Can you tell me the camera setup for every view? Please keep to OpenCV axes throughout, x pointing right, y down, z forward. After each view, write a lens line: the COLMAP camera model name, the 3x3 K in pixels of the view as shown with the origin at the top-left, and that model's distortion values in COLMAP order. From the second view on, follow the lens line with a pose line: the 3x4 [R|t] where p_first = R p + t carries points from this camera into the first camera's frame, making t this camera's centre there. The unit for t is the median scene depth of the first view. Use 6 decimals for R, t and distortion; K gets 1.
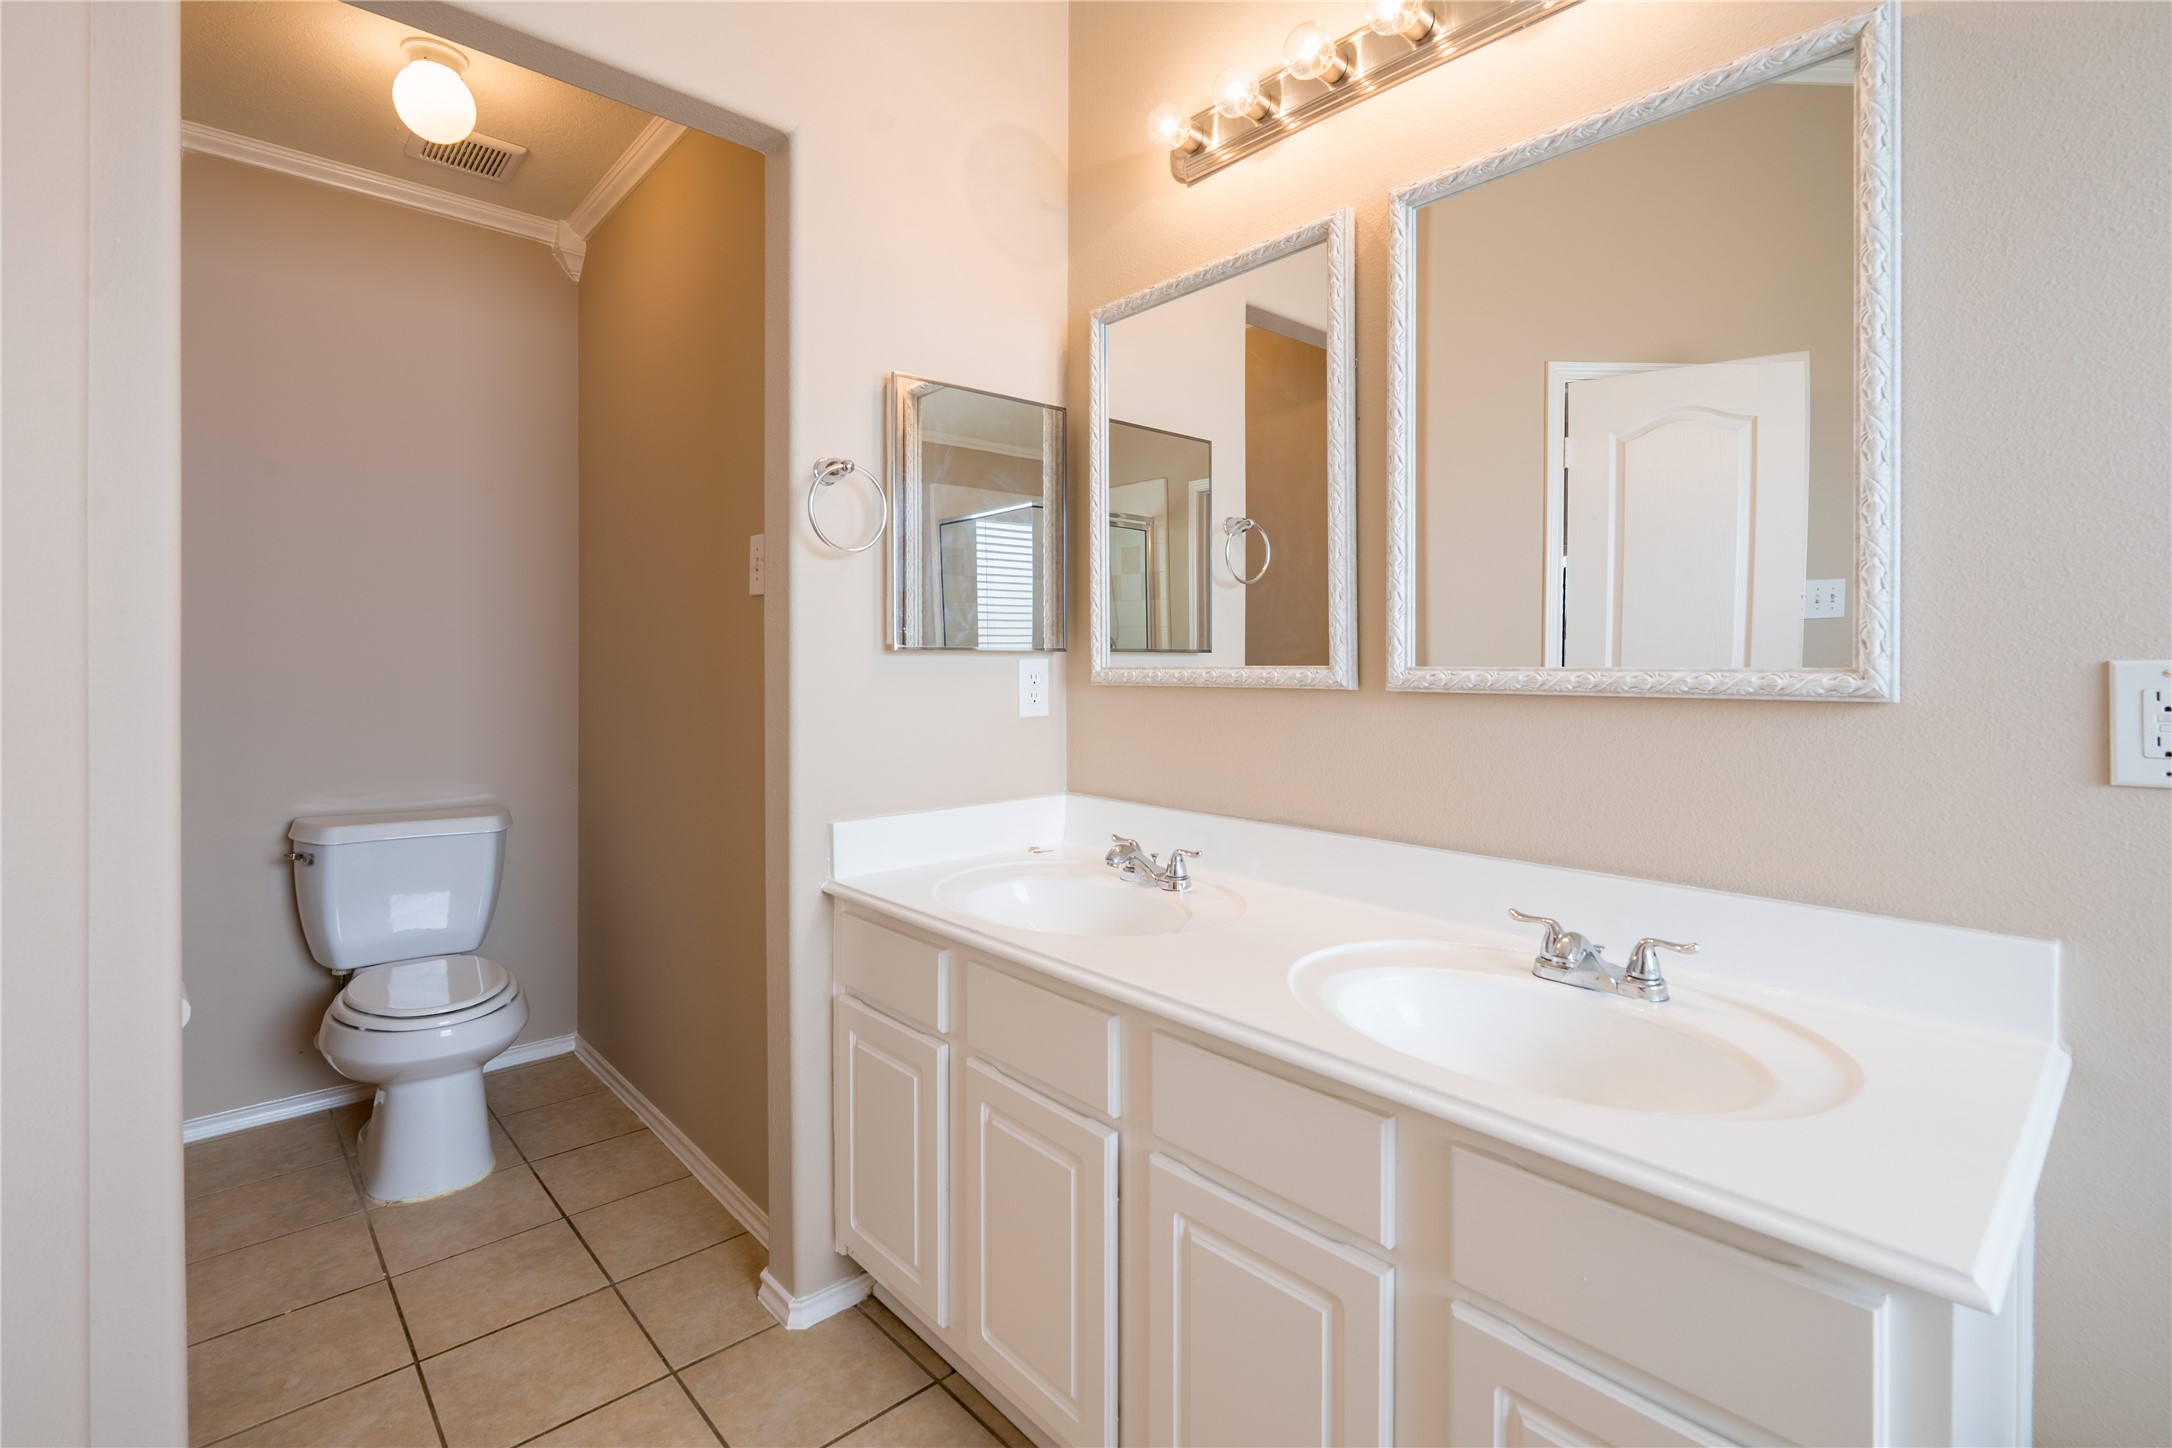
lens RADIAL K [[992.6, 0, 1091.2], [0, 992.6, 662.7], [0, 0, 1]] dist [-0.009133, -0.000051]
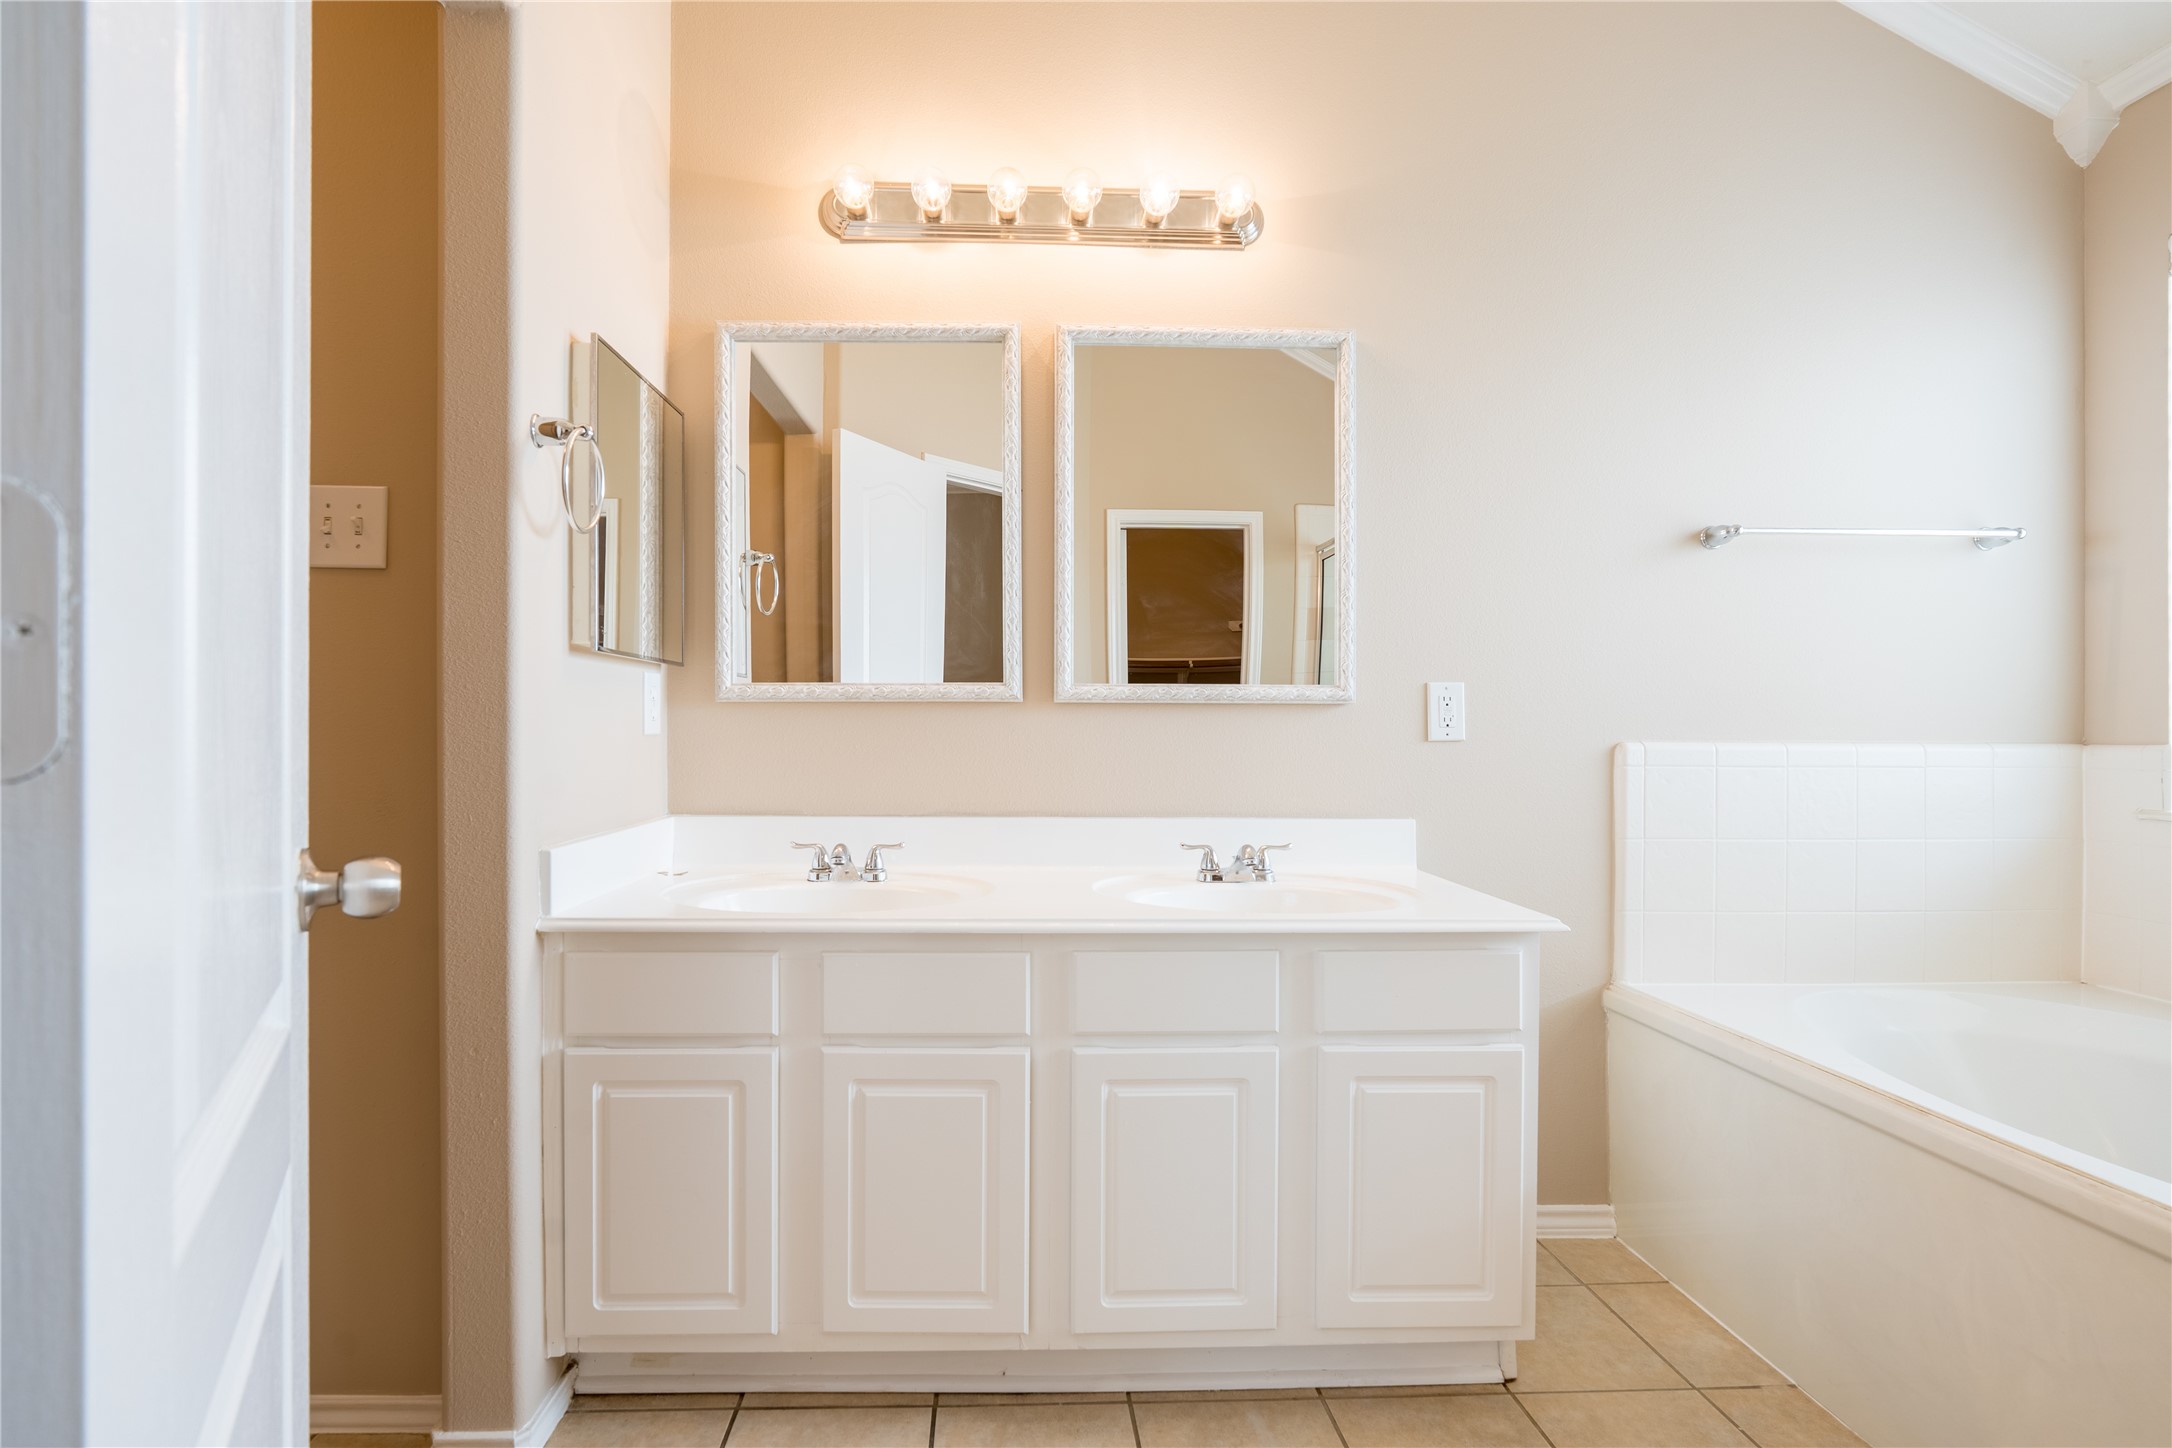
lens RADIAL K [[991.5, 0, 1015.6], [0, 991.5, 732.9], [0, 0, 1]] dist [-0.009484, 0.001347]
pose [[0.654888, 0.003386, 0.755718, -0.702110], [-0.005206, 0.999986, 0.000031, 0.067147], [-0.755708, -0.003955, 0.654897, 0.166186]]
